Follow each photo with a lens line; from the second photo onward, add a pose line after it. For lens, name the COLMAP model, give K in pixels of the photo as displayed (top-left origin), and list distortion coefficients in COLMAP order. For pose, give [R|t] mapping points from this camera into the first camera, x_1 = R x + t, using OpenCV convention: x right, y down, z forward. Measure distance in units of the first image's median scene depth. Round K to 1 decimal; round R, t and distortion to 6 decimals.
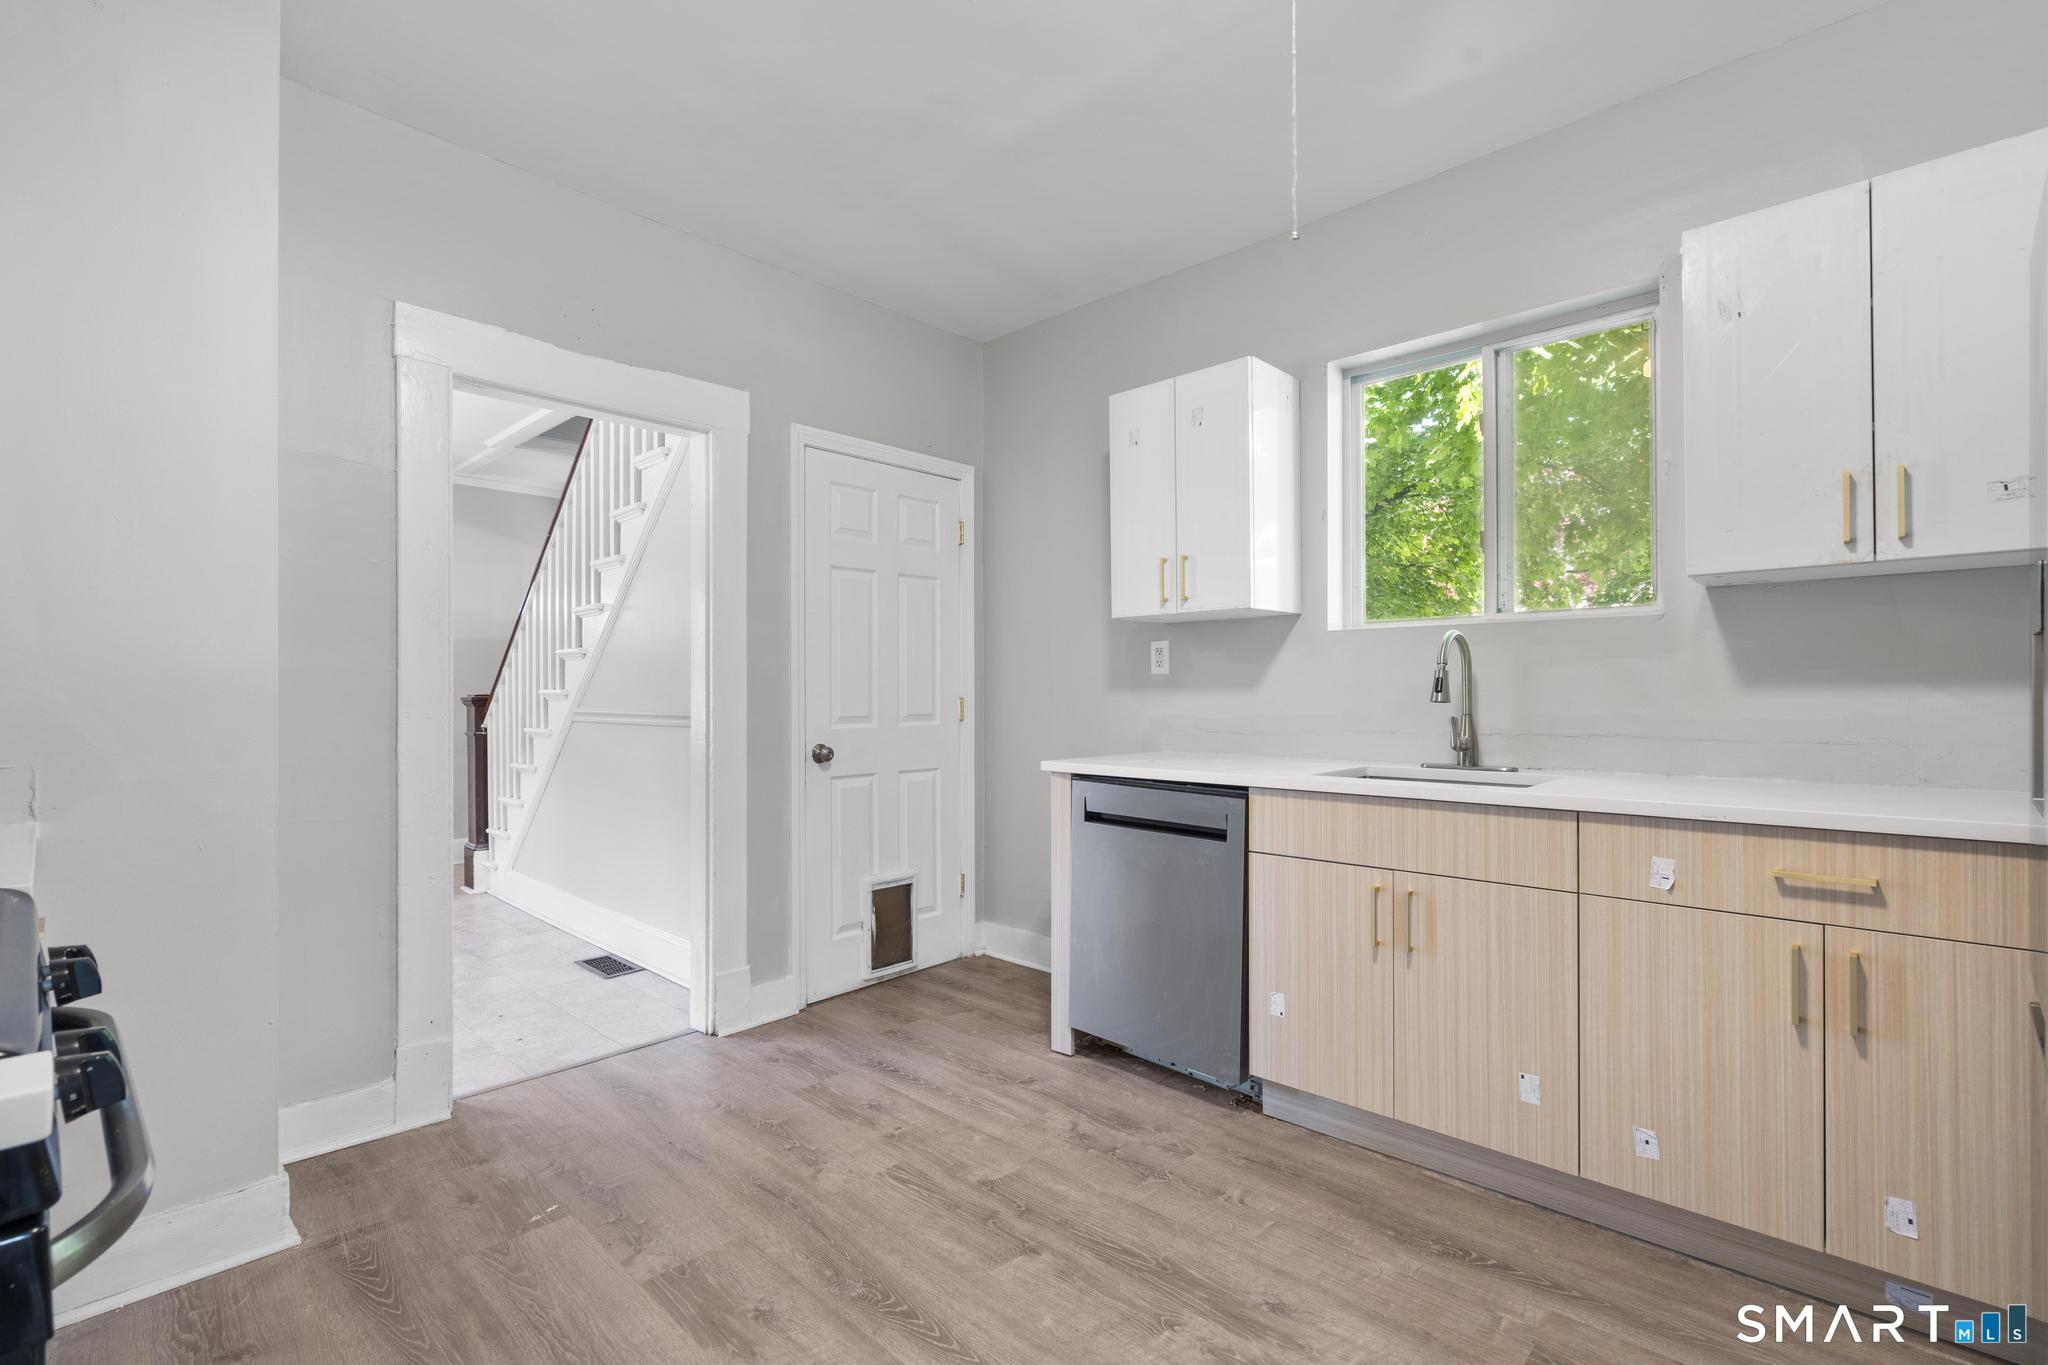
lens RADIAL K [[918.9, 0, 1028.9], [0, 918.9, 683.8], [0, 0, 1]] dist [-0.008884, 0.003819]
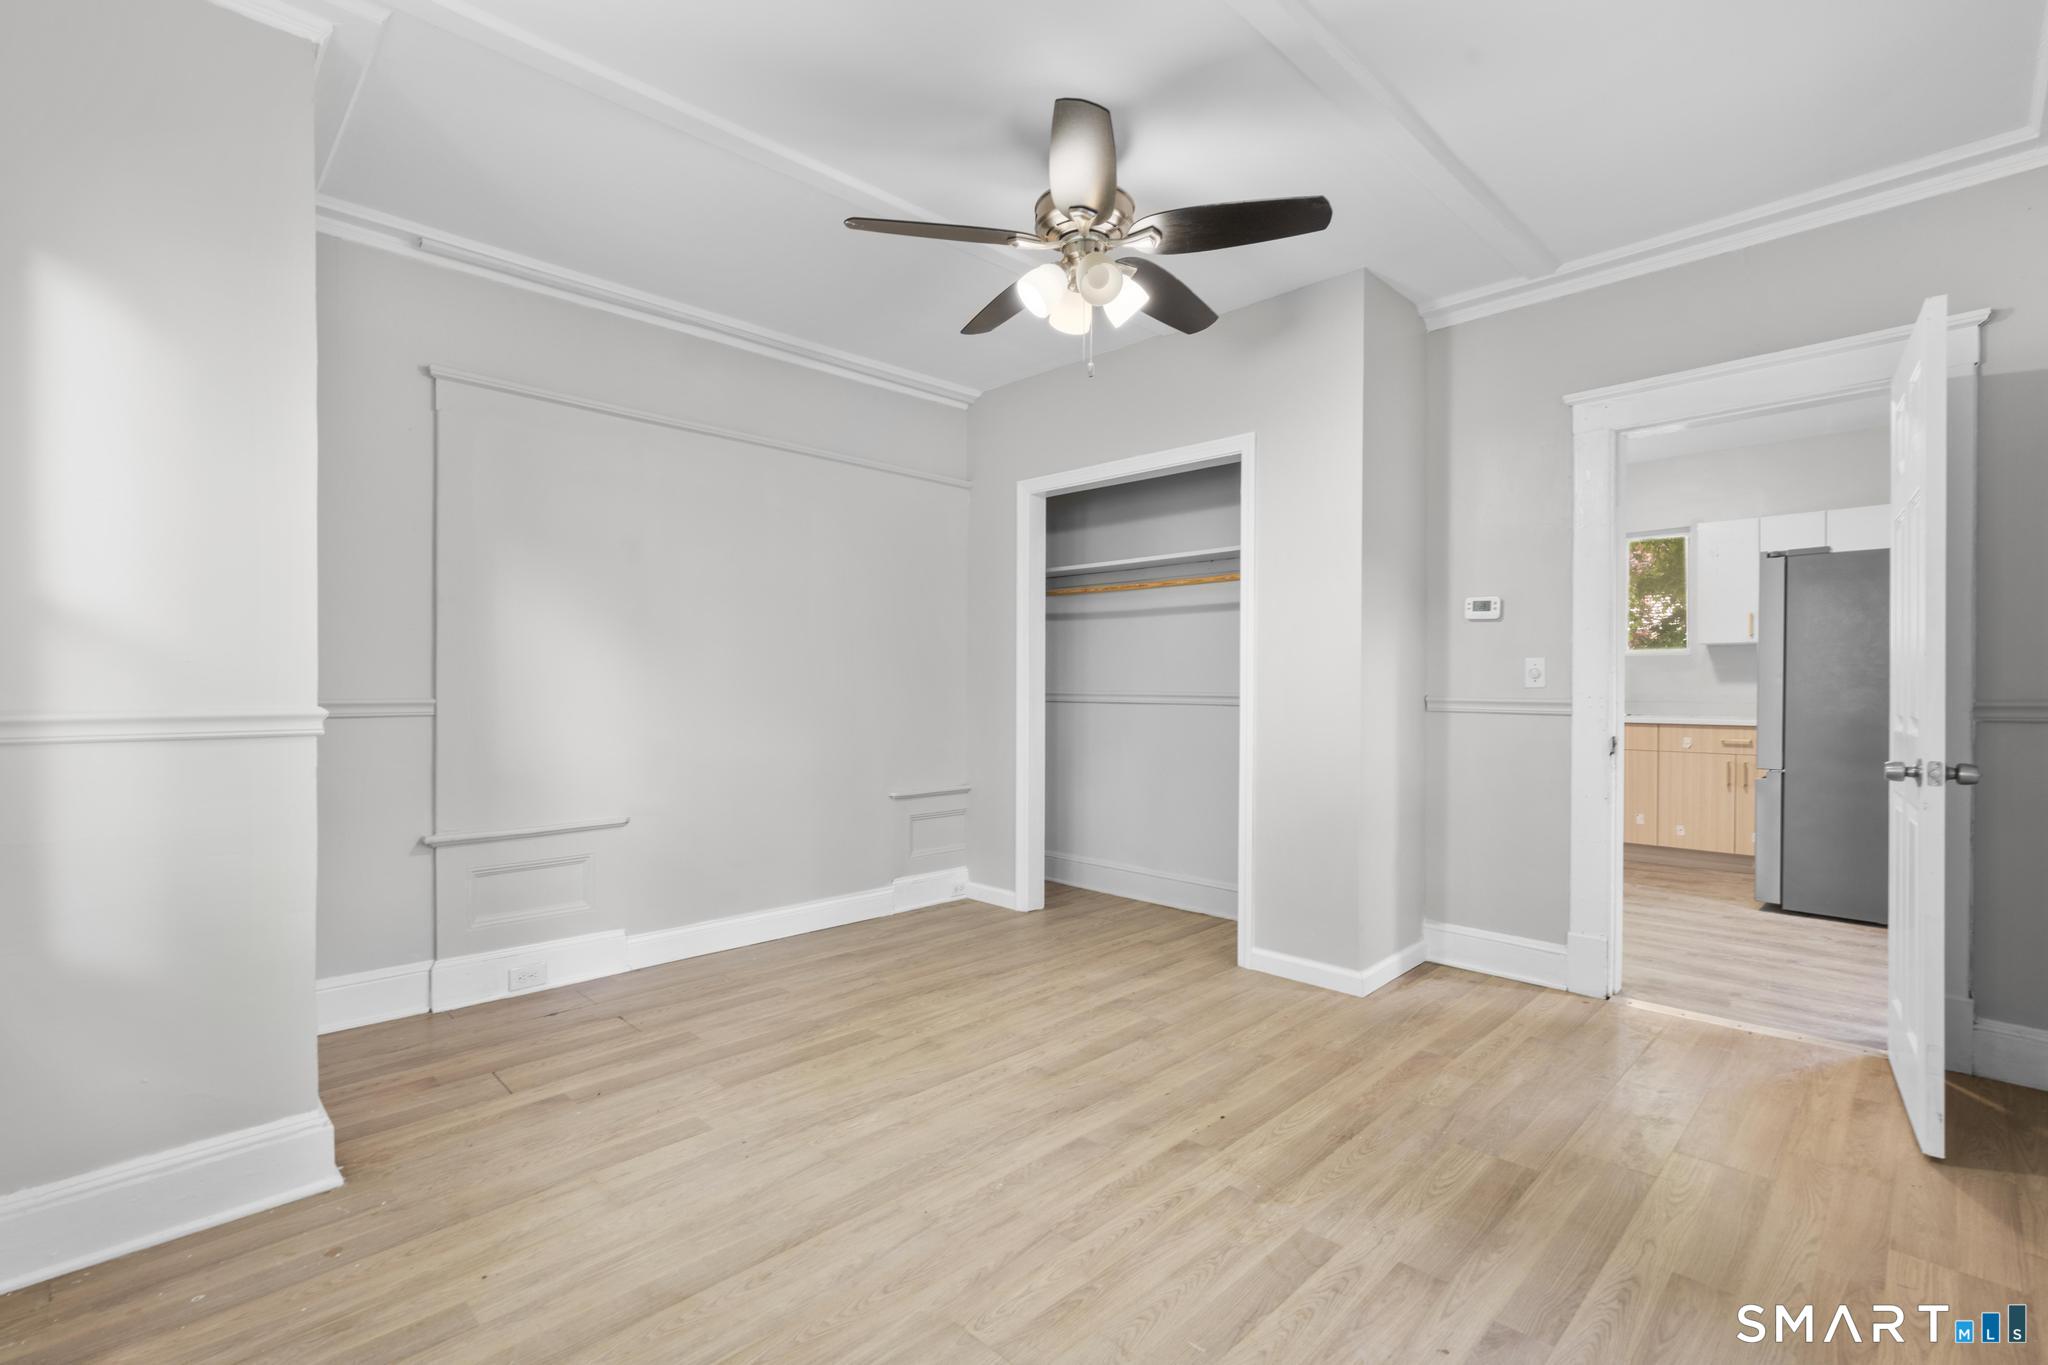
lens RADIAL K [[918.9, 0, 1025.9], [0, 918.9, 677.3], [0, 0, 1]] dist [-0.008884, 0.003819]
pose [[0.999258, 0.007402, -0.037795, -1.490062], [-0.007145, 0.999950, 0.006944, -0.020251], [0.037844, -0.006669, 0.999261, -2.274689]]
